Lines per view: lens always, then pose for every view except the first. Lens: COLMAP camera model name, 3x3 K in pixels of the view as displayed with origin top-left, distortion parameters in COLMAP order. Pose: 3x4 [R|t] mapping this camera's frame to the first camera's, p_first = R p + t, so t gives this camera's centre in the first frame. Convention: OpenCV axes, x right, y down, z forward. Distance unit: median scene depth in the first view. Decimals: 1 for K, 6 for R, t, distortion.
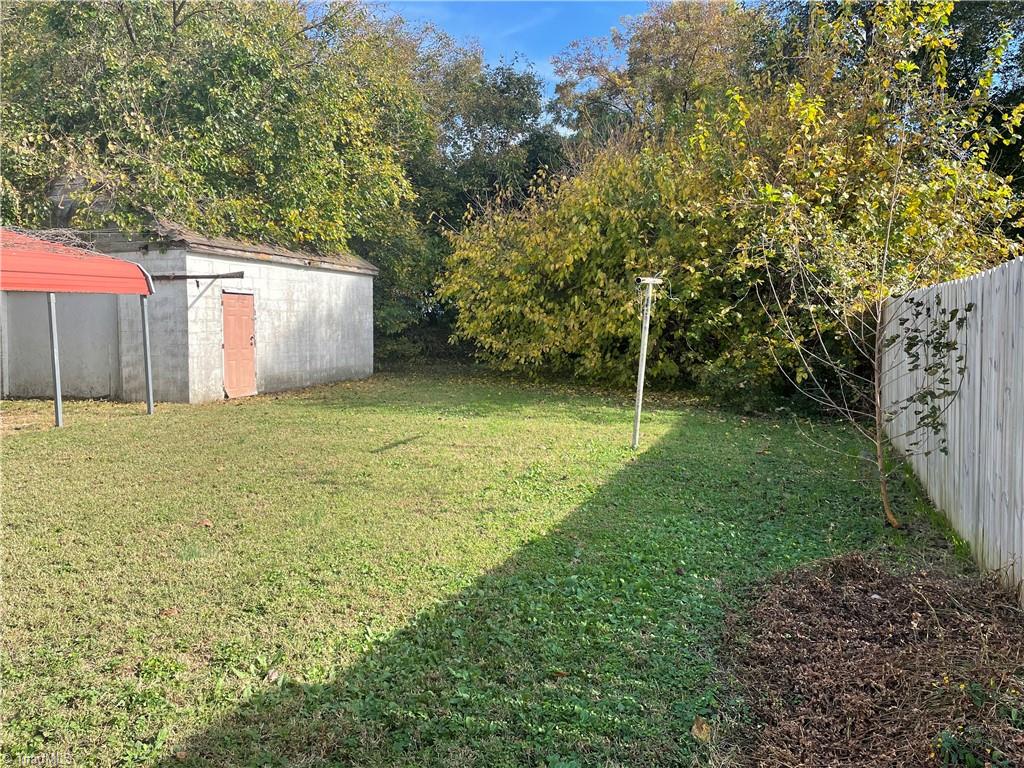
lens RADIAL K [[764.2, 0, 516.0], [0, 764.2, 367.4], [0, 0, 1]] dist [0.096216, -0.129902]
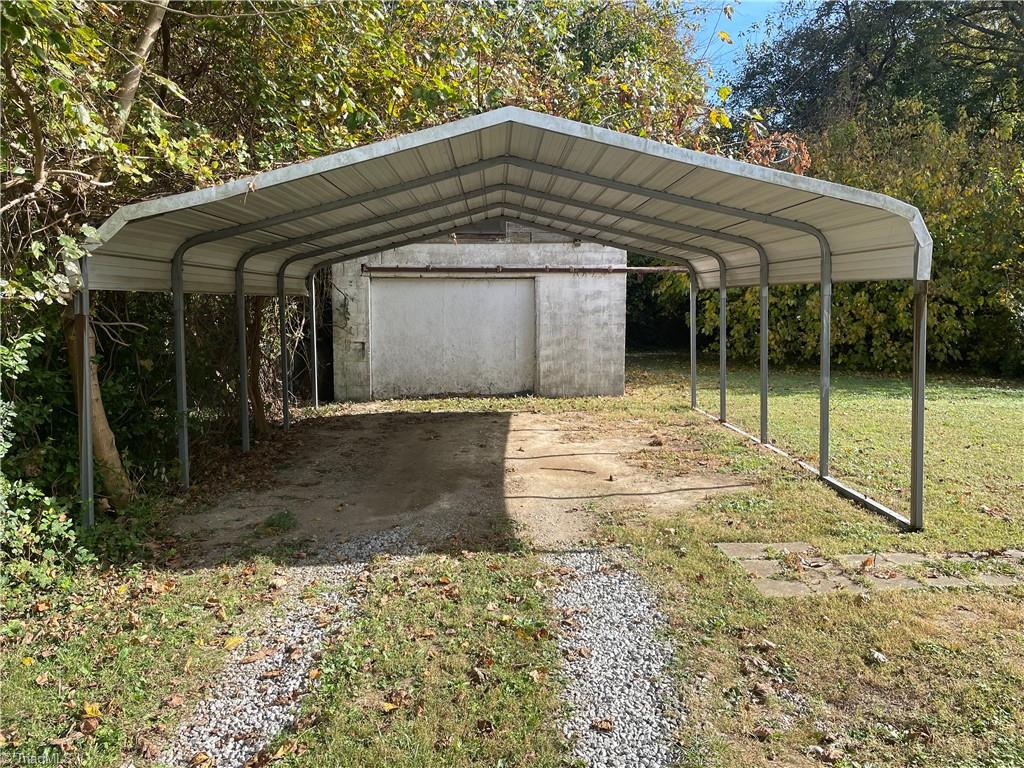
lens RADIAL K [[764.2, 0, 516.0], [0, 764.2, 367.4], [0, 0, 1]] dist [0.096216, -0.129902]
pose [[0.945840, -0.021504, 0.323919, -0.798922], [0.015430, 0.999654, 0.021308, -0.013075], [-0.324265, -0.015156, 0.945845, 0.095915]]
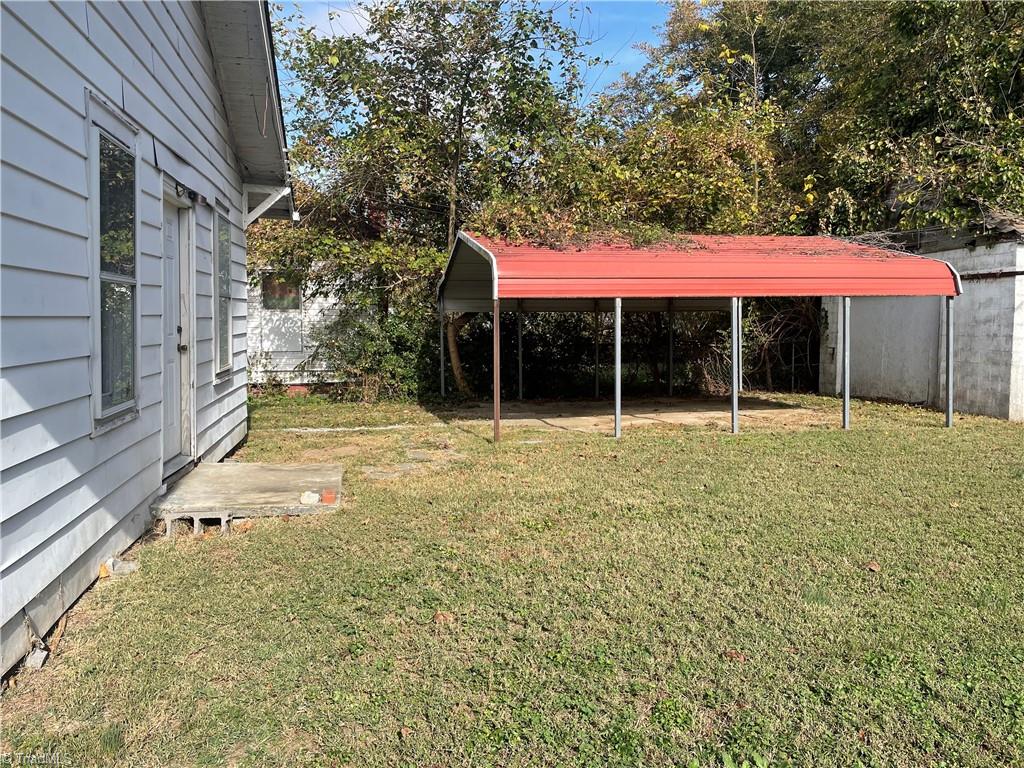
lens RADIAL K [[764.2, 0, 516.0], [0, 764.2, 367.4], [0, 0, 1]] dist [0.096216, -0.129902]
pose [[0.496953, 0.054434, -0.866069, 0.048019], [-0.054480, 0.998019, 0.031466, -0.008401], [0.866066, 0.031546, 0.498934, 0.082219]]
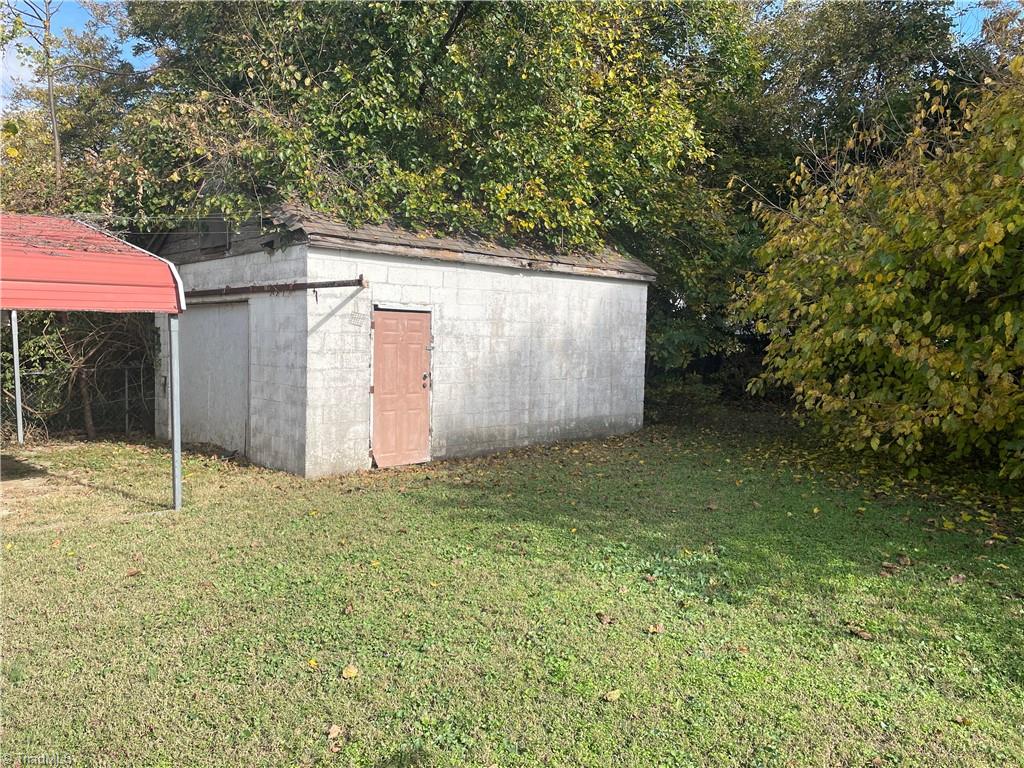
lens RADIAL K [[764.2, 0, 516.0], [0, 764.2, 367.4], [0, 0, 1]] dist [0.096216, -0.129902]
pose [[0.886052, 0.033347, -0.462384, 0.034057], [-0.042085, 0.999077, -0.008592, -0.044483], [0.461671, 0.027073, 0.886638, 0.454824]]
